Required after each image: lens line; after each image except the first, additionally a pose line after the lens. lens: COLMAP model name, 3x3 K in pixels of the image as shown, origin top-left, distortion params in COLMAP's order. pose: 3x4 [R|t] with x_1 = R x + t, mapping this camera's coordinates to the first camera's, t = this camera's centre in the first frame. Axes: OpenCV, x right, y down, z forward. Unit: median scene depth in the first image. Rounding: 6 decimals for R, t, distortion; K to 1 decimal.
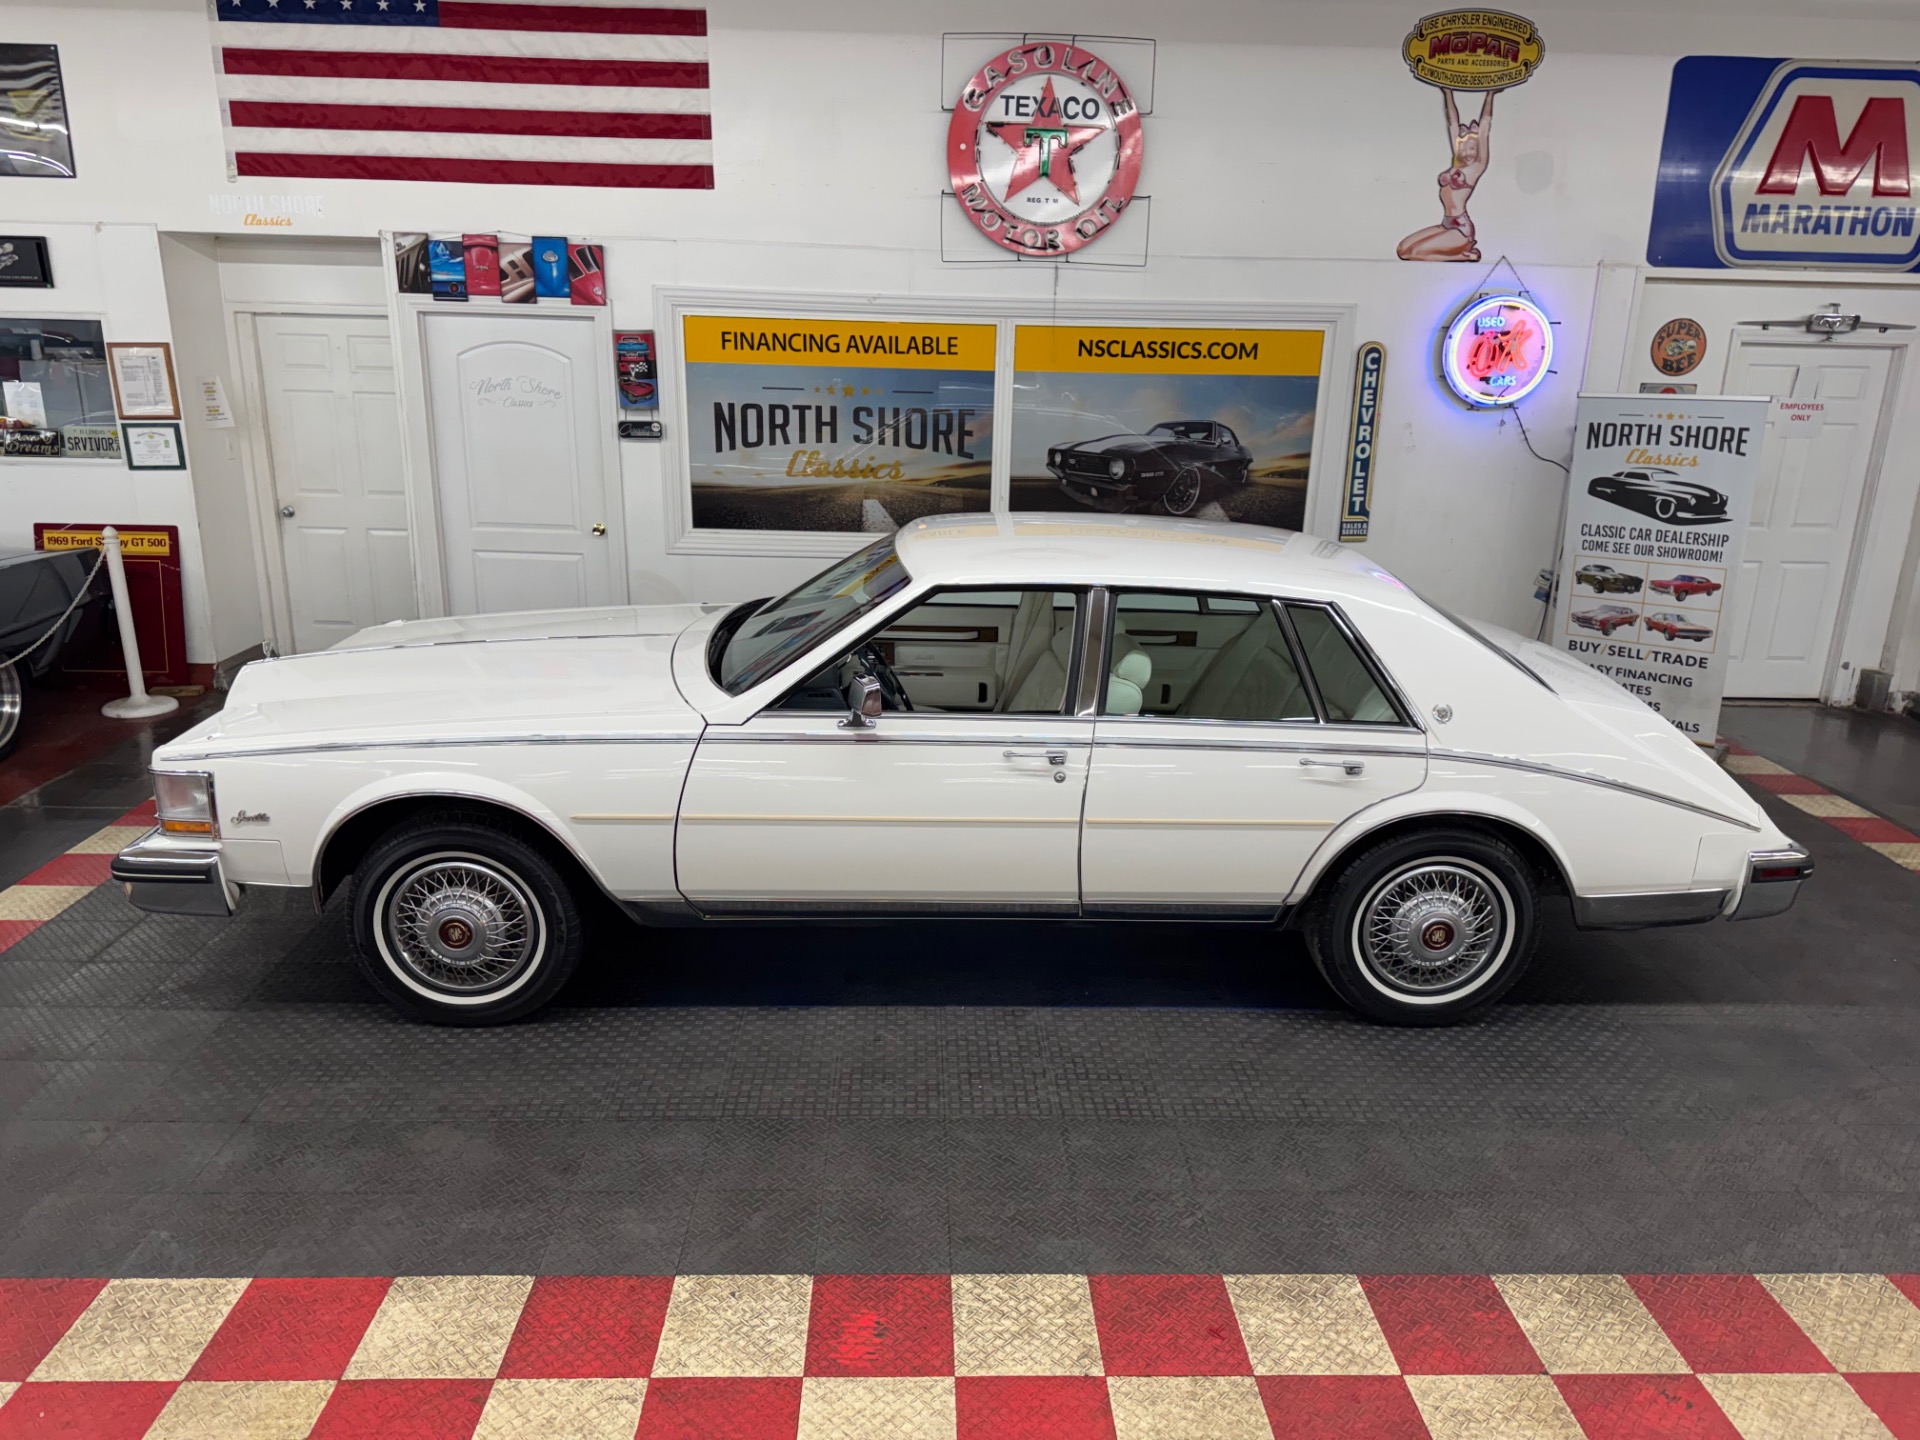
lens RADIAL K [[1326.8, 0, 960.0], [0, 1326.8, 720.0], [0, 0, 1]] dist [0.066556, -0.086554]
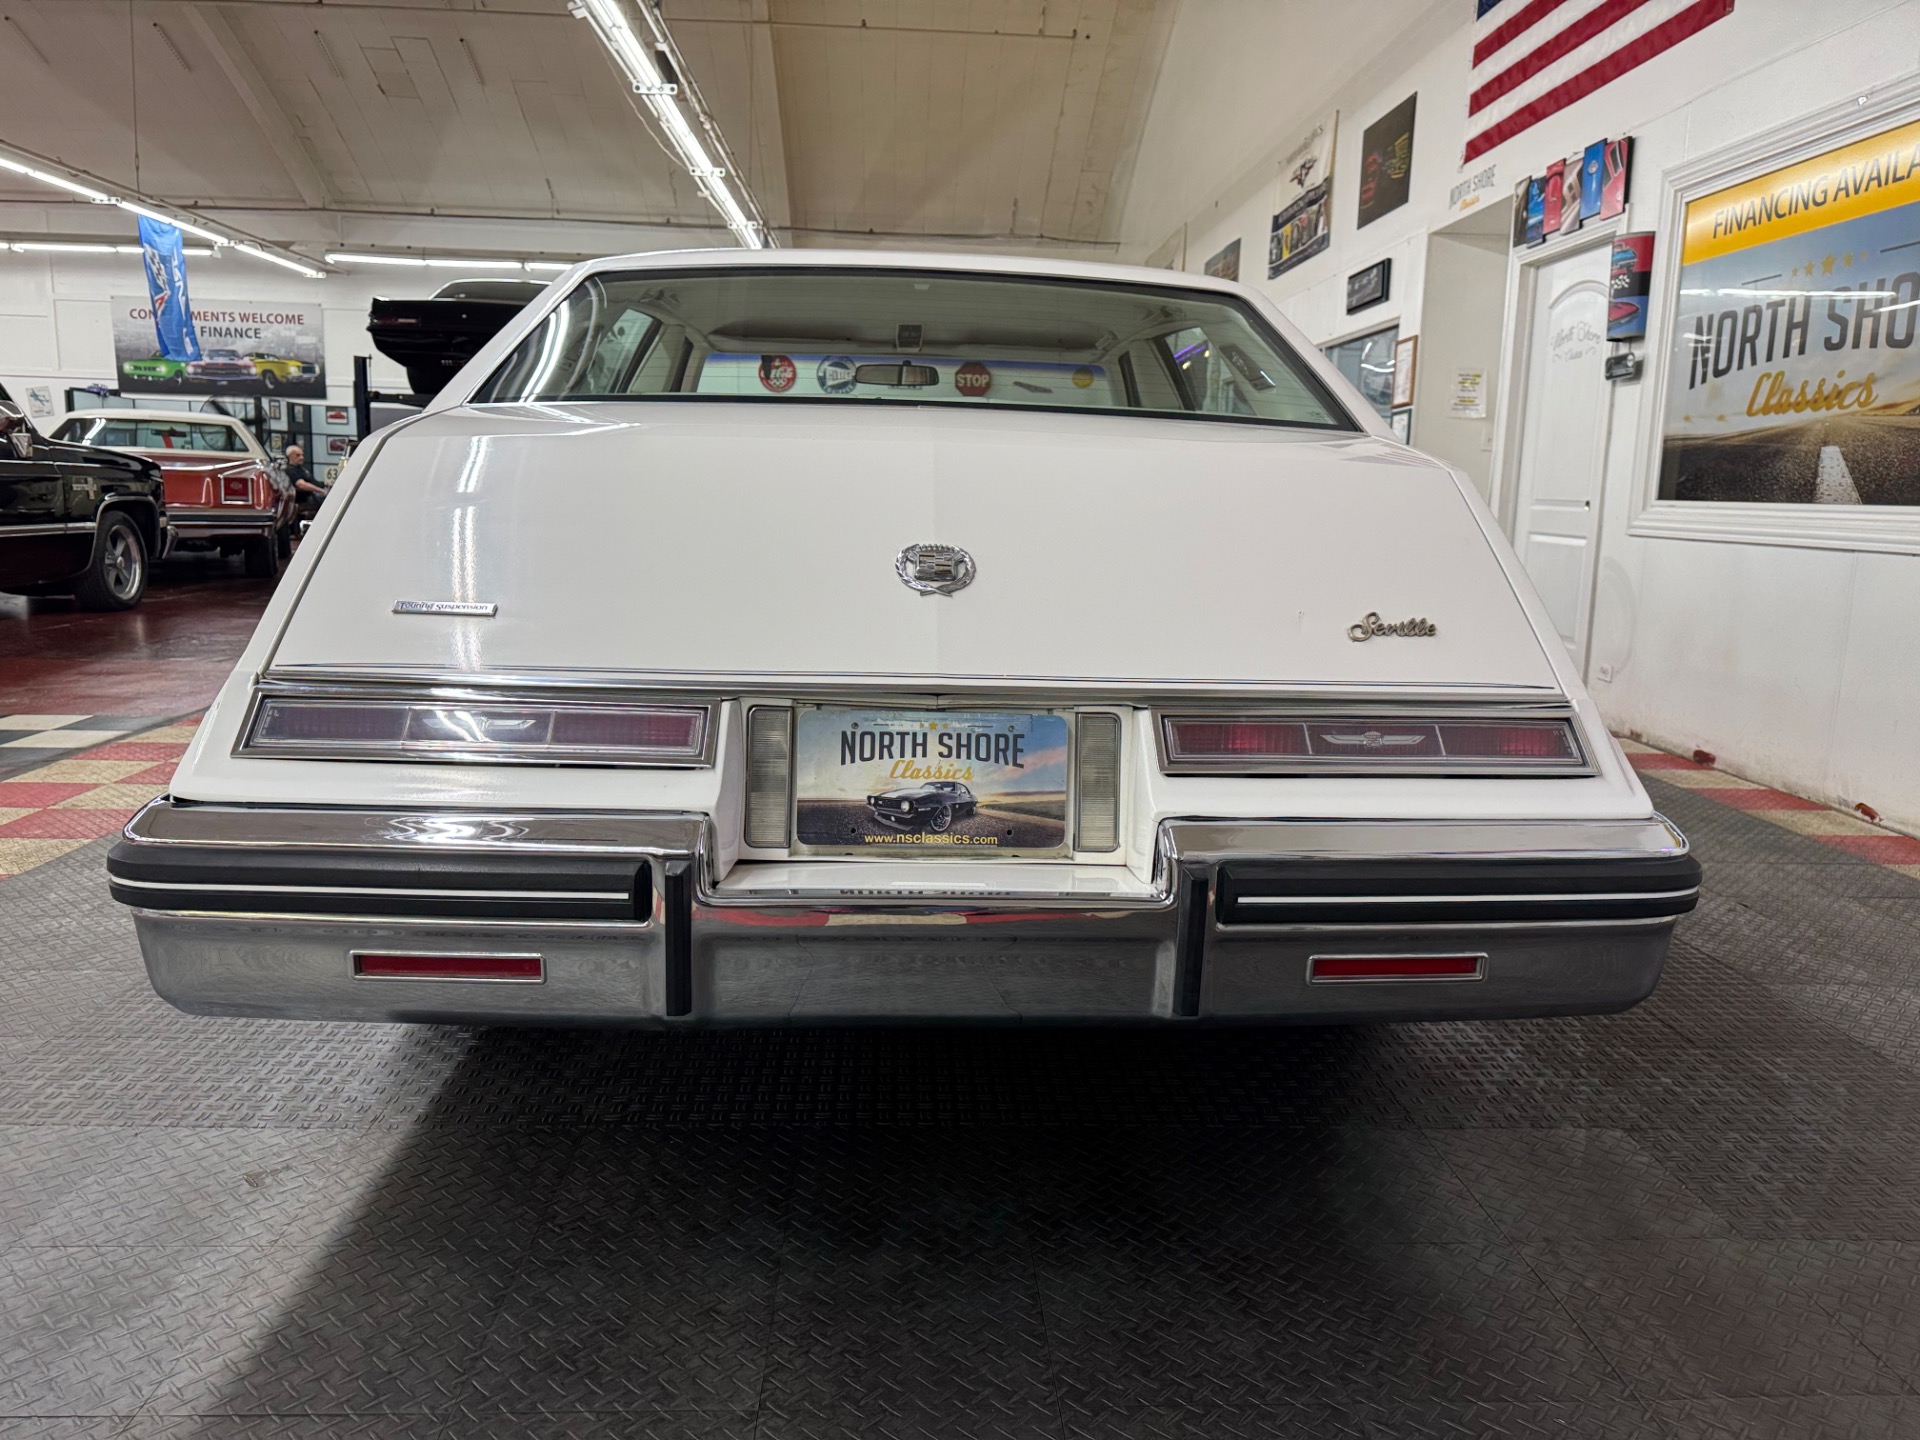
lens RADIAL K [[1360.9, 0, 960.0], [0, 1360.9, 720.0], [0, 0, 1]] dist [0.032449, -0.047707]
pose [[0.027240, 0.145499, -0.988983, 0.564167], [-0.298474, 0.945403, 0.130867, -0.018258], [0.954029, 0.291621, 0.069180, 0.668971]]
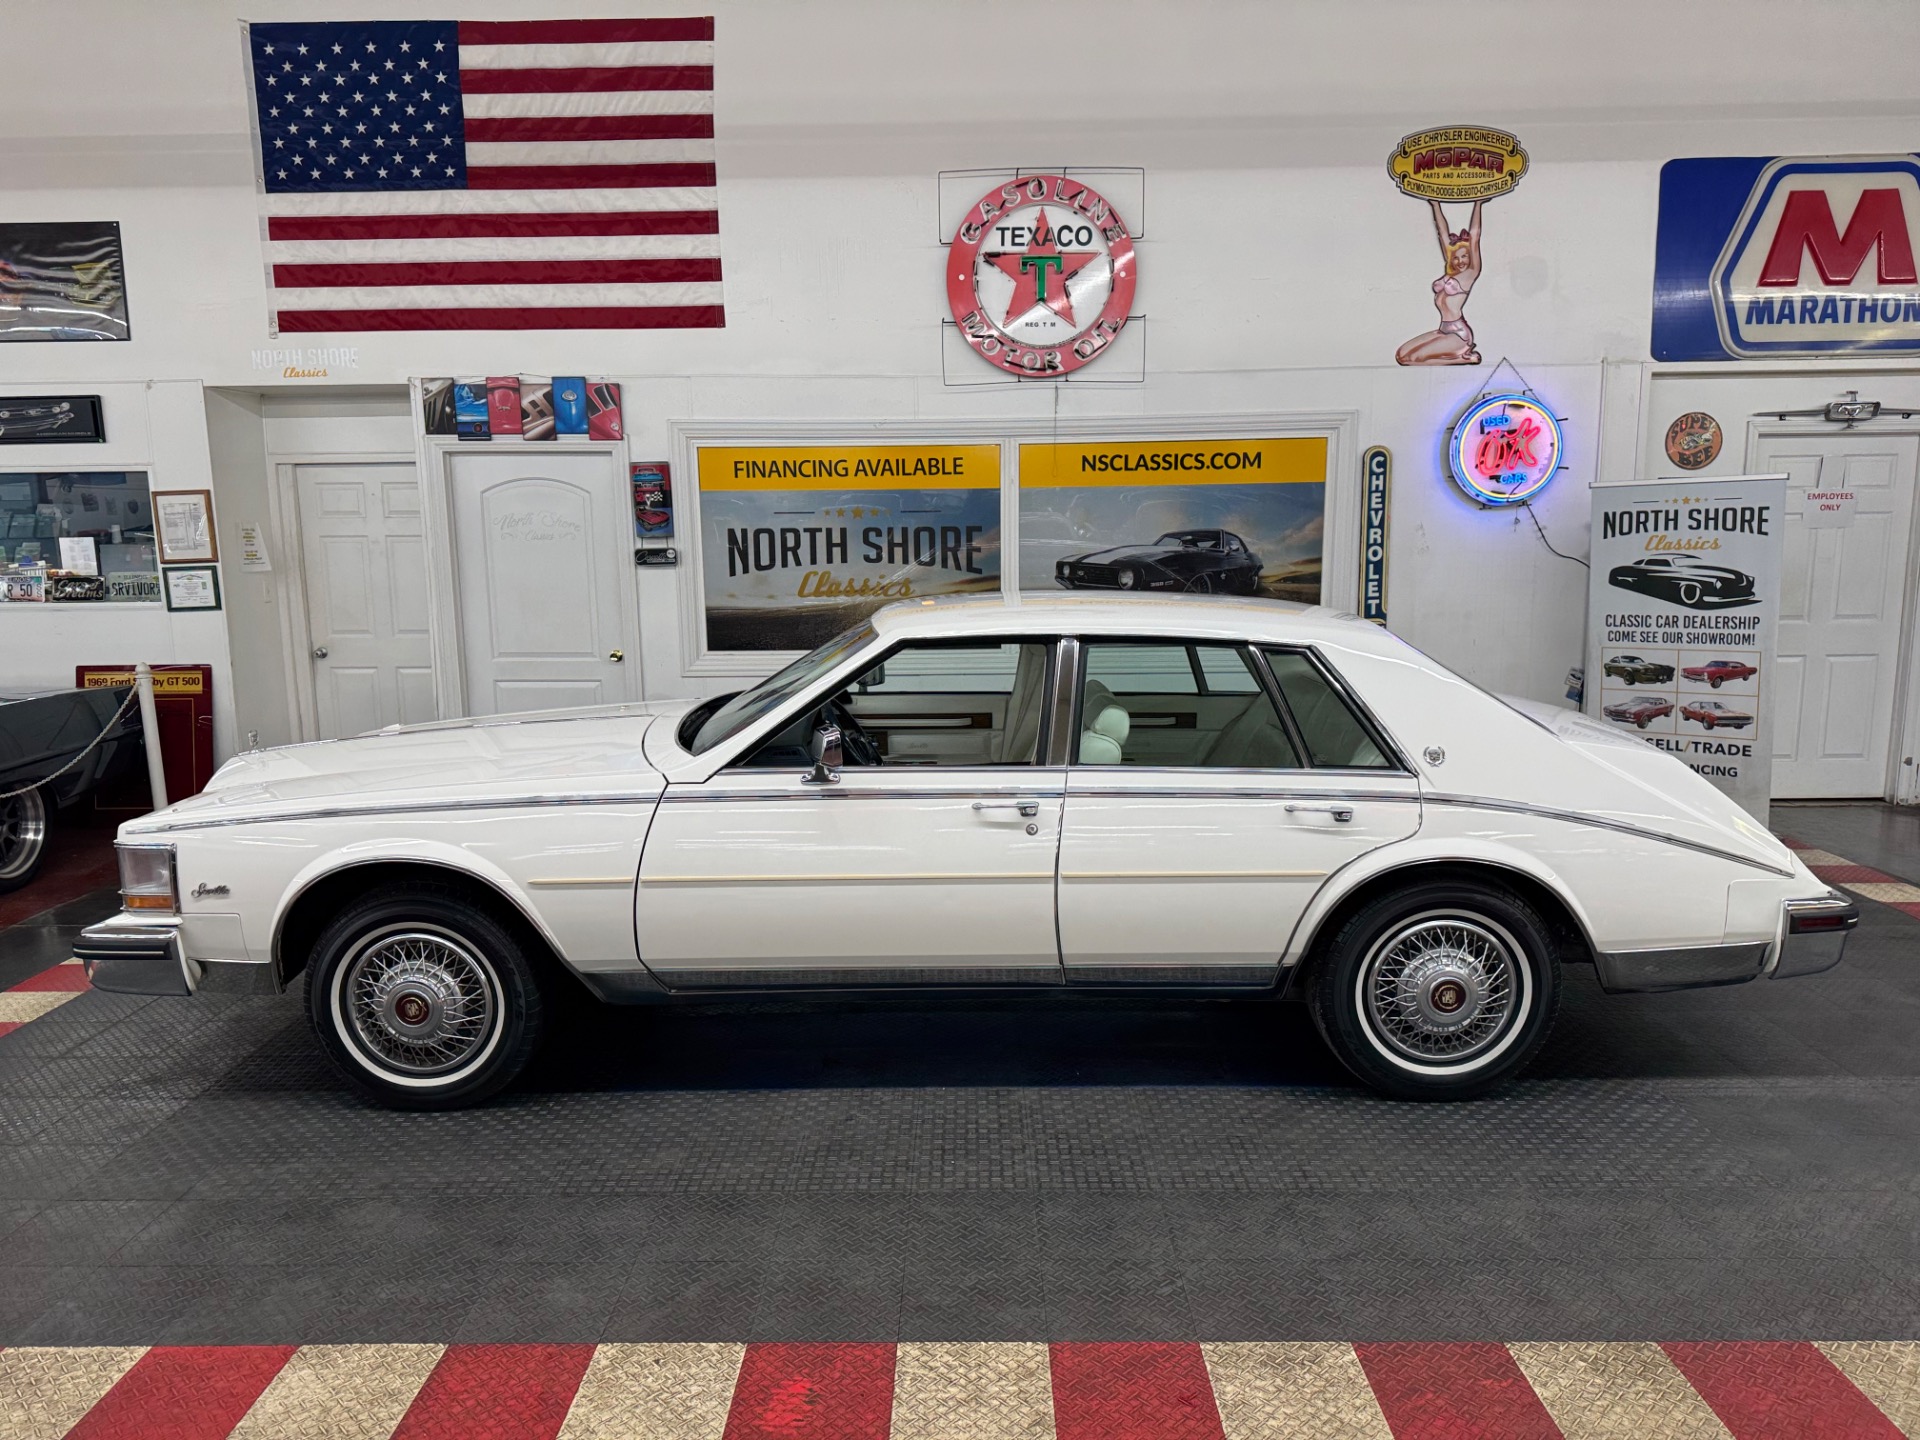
lens RADIAL K [[1322.2, 0, 953.0], [0, 1322.2, 728.0], [0, 0, 1]] dist [0.080535, -0.104121]
pose [[0.998291, -0.027936, -0.051326, 0.038082], [0.021102, 0.991399, -0.129162, 0.051050], [0.054492, 0.127858, 0.990294, 0.020937]]
